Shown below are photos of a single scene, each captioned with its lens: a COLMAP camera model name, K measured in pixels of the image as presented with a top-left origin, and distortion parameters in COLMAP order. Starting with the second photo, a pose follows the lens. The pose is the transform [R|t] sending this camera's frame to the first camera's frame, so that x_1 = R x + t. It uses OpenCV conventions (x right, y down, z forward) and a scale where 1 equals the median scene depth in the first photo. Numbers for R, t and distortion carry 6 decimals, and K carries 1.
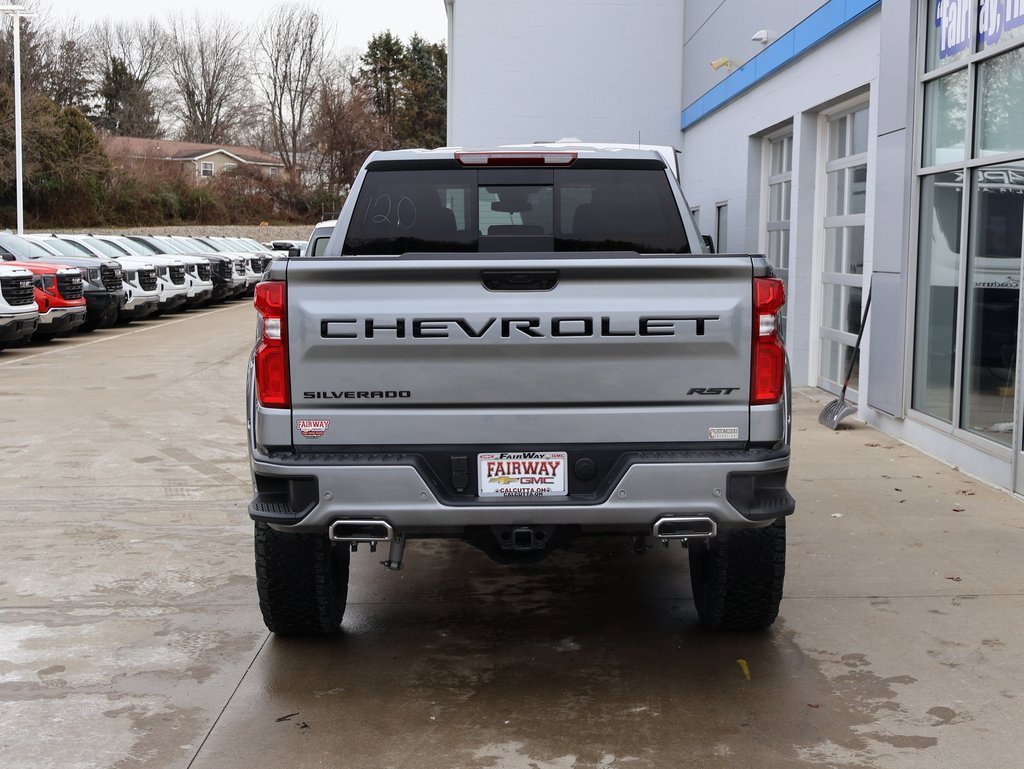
lens RADIAL K [[1423.9, 0, 518.3], [0, 1423.9, 383.1], [0, 0, 1]] dist [0.006402, -0.026585]
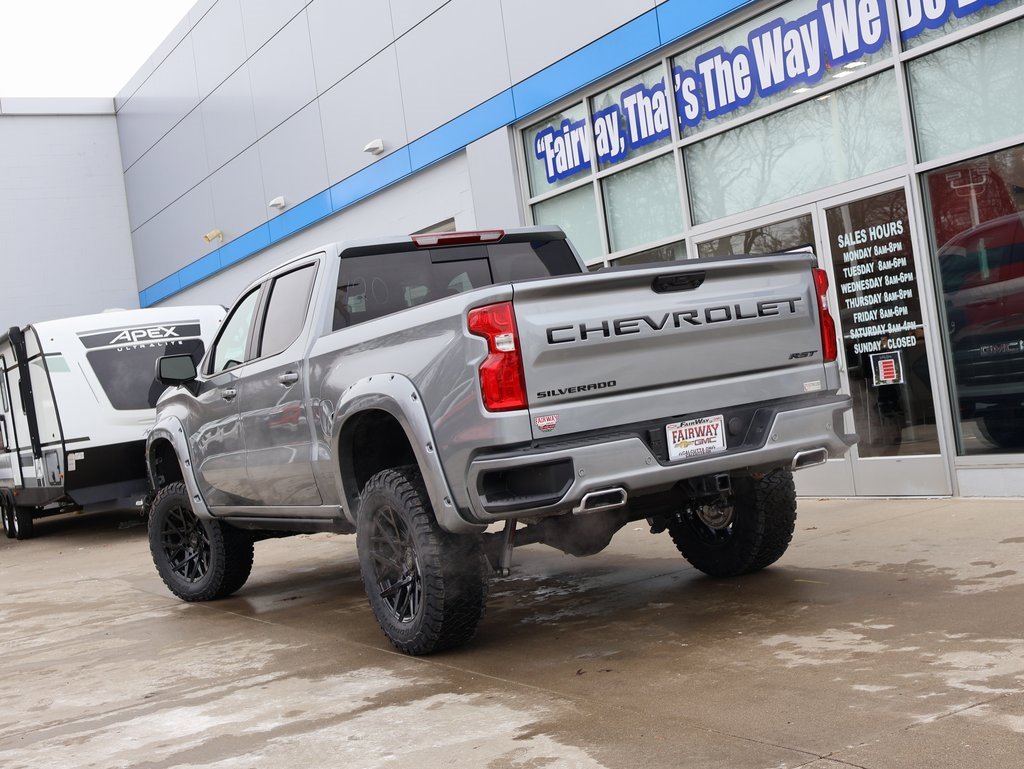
lens RADIAL K [[1350.6, 0, 512.0], [0, 1350.6, 384.5], [0, 0, 1]] dist [0.010449, -0.022123]
pose [[0.871719, -0.122197, 0.474525, -0.547506], [0.185681, 0.978561, -0.089108, 0.074460], [-0.453464, 0.165787, 0.875720, 0.024857]]
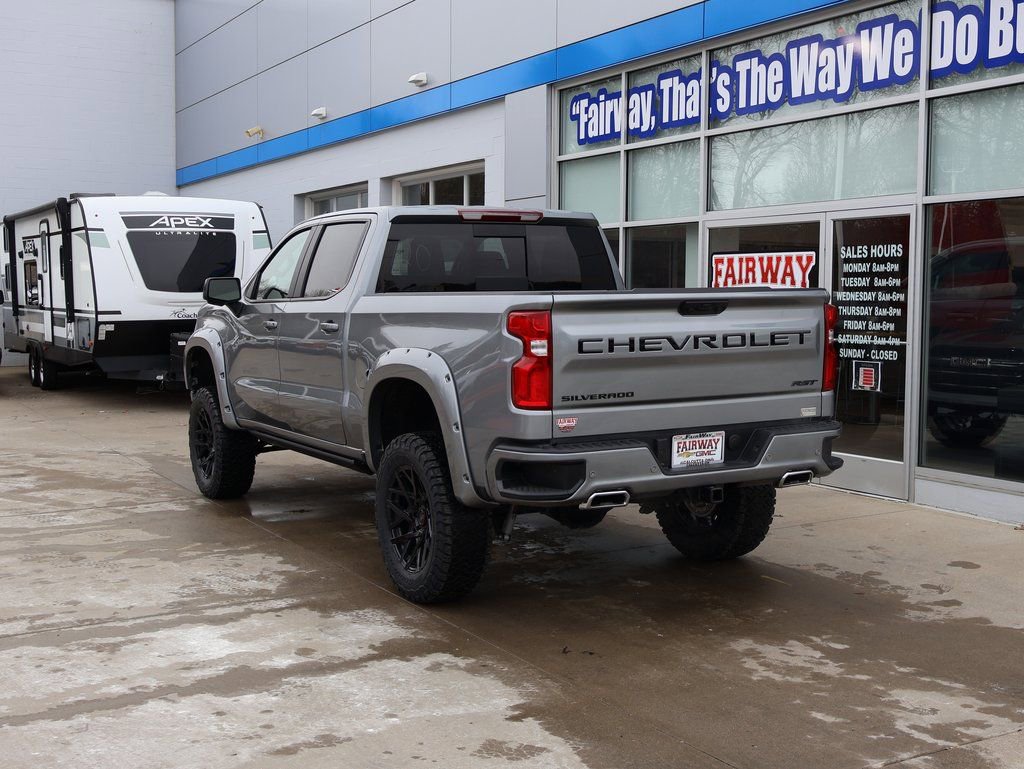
lens RADIAL K [[1250.1, 0, 512.0], [0, 1250.1, 384.5], [0, 0, 1]] dist [0.001287, 0.003241]
pose [[0.876533, -0.040772, 0.479612, -0.575287], [0.050227, 0.998714, -0.006893, 0.000810], [-0.478714, 0.030132, 0.877454, 0.022584]]
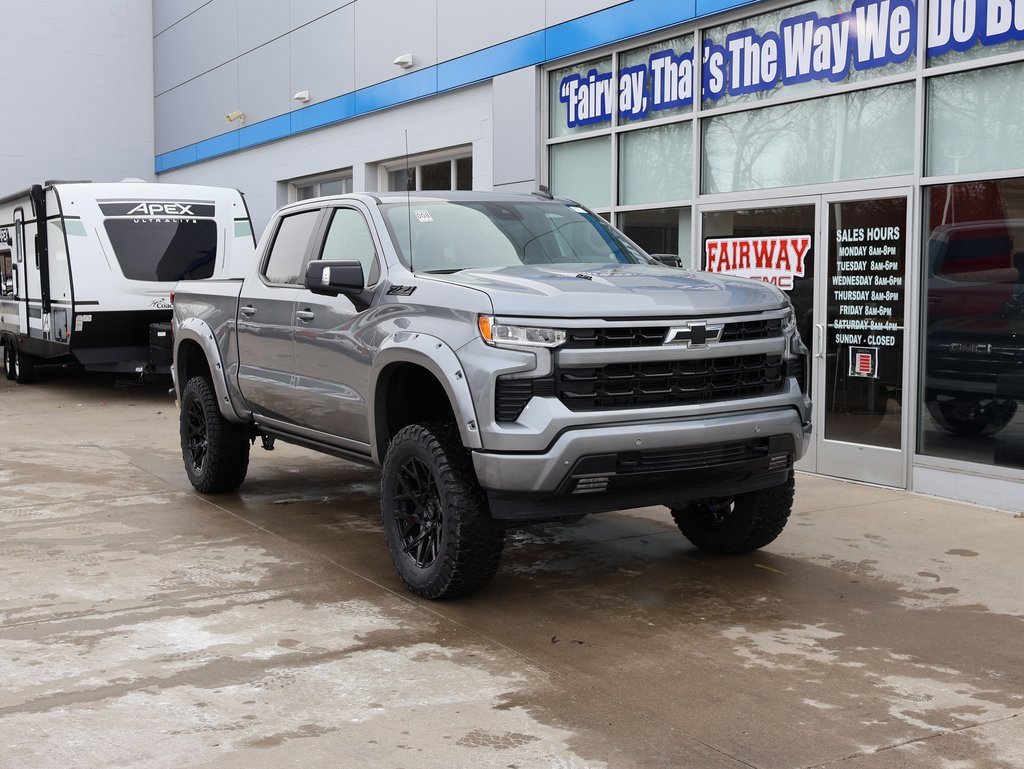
lens RADIAL K [[1288.0, 0, 511.8], [0, 1288.0, 383.9], [0, 0, 1]] dist [0.008240, -0.005112]
pose [[0.873186, -0.047357, 0.485081, -0.576544], [0.055205, 0.998473, -0.001896, 0.007285], [-0.484251, 0.028435, 0.874467, 0.013887]]
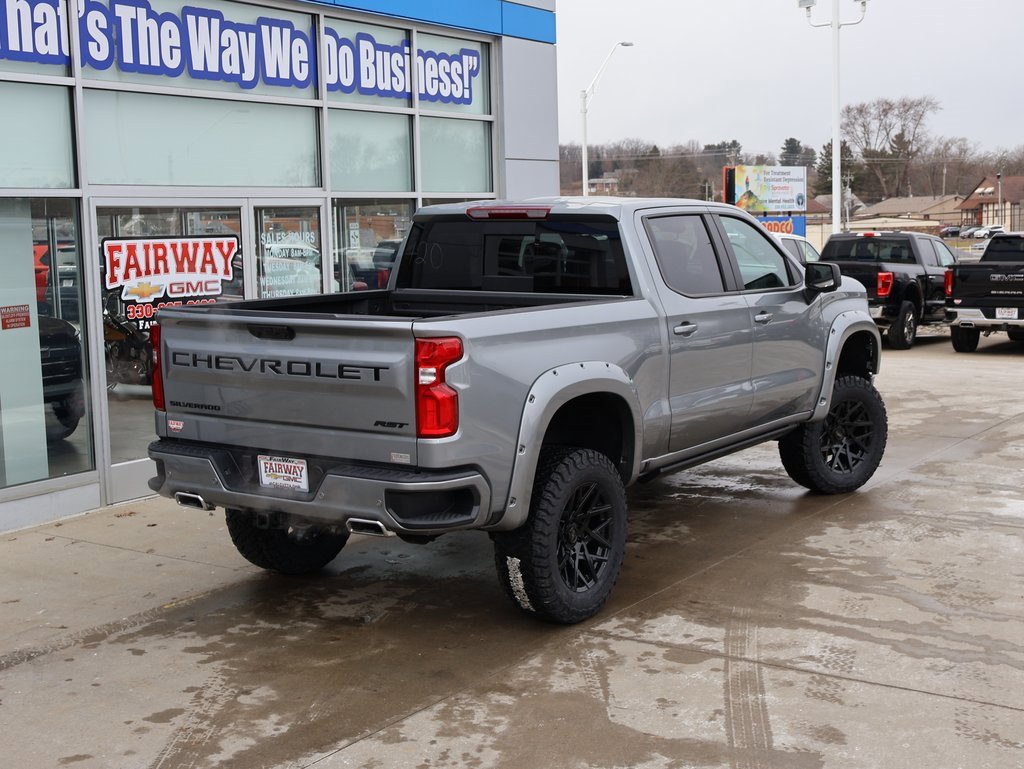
lens RADIAL K [[1423.9, 0, 518.3], [0, 1423.9, 383.1], [0, 0, 1]] dist [0.006402, -0.026585]
pose [[-0.830654, -0.055060, 0.554059, -0.741235], [0.066238, 0.978260, 0.196522, -0.302944], [-0.552834, 0.199942, -0.808948, 2.466044]]
